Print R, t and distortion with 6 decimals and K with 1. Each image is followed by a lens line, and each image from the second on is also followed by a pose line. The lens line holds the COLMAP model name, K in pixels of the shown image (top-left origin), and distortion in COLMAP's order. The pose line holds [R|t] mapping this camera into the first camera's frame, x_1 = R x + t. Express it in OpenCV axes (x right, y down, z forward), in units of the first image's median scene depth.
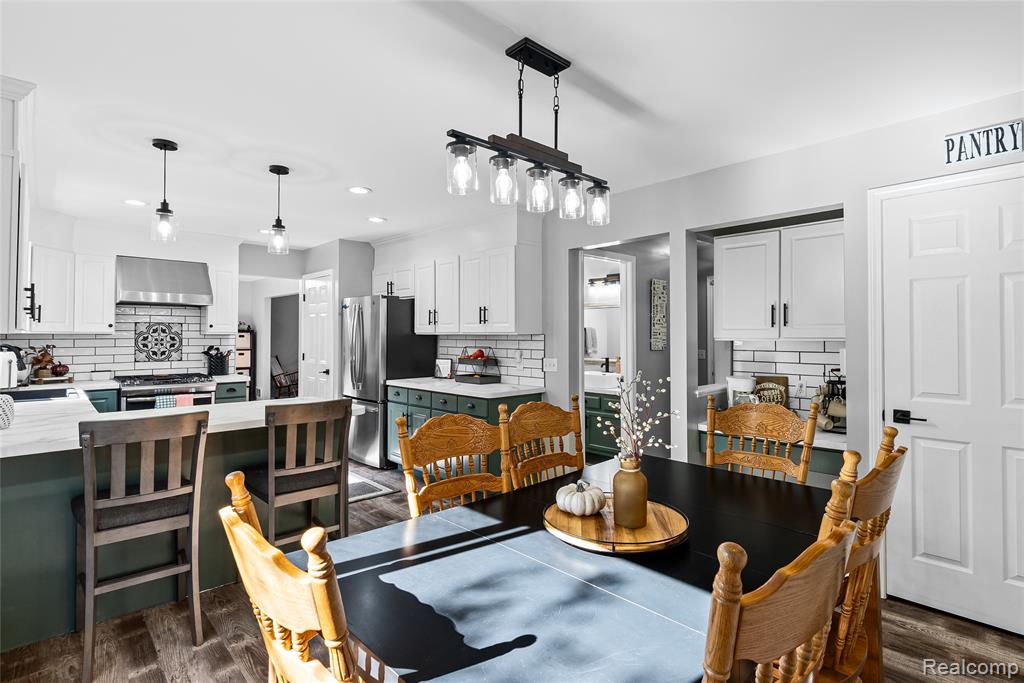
lens RADIAL K [[487.5, 0, 522.6], [0, 487.5, 327.0], [0, 0, 1]] dist [0.000843, 0.000890]
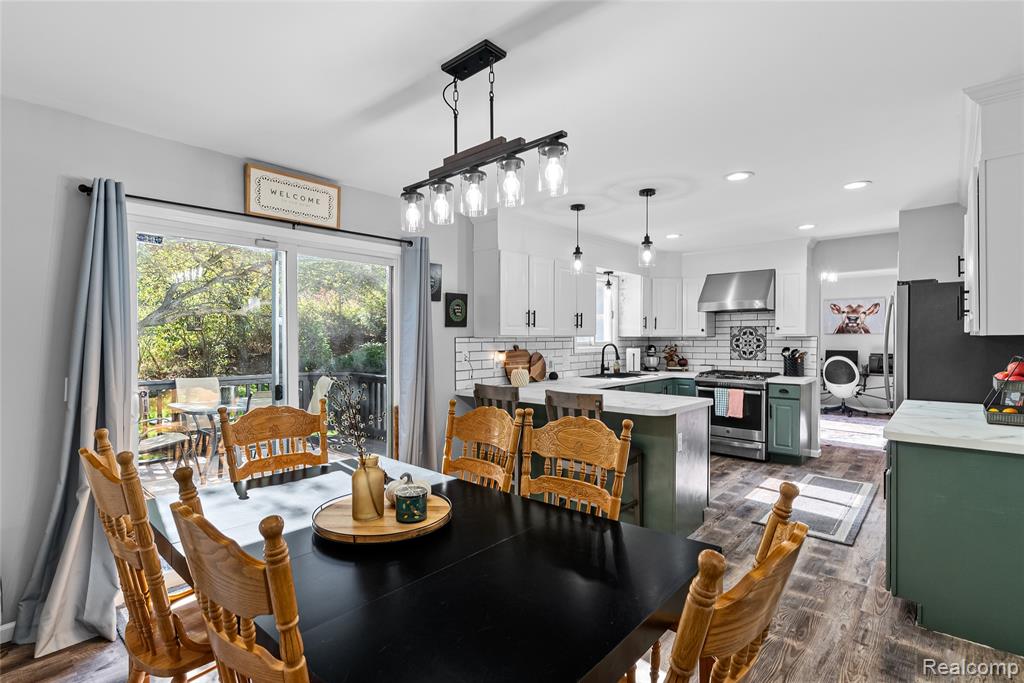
lens RADIAL K [[487.5, 0, 509.8], [0, 487.5, 344.0], [0, 0, 1]] dist [0.000843, 0.000890]
pose [[0.096202, 0.011465, -0.995296, 0.415124], [0.020979, 0.999688, 0.013544, 0.006117], [0.995141, -0.022184, 0.095931, 0.386025]]
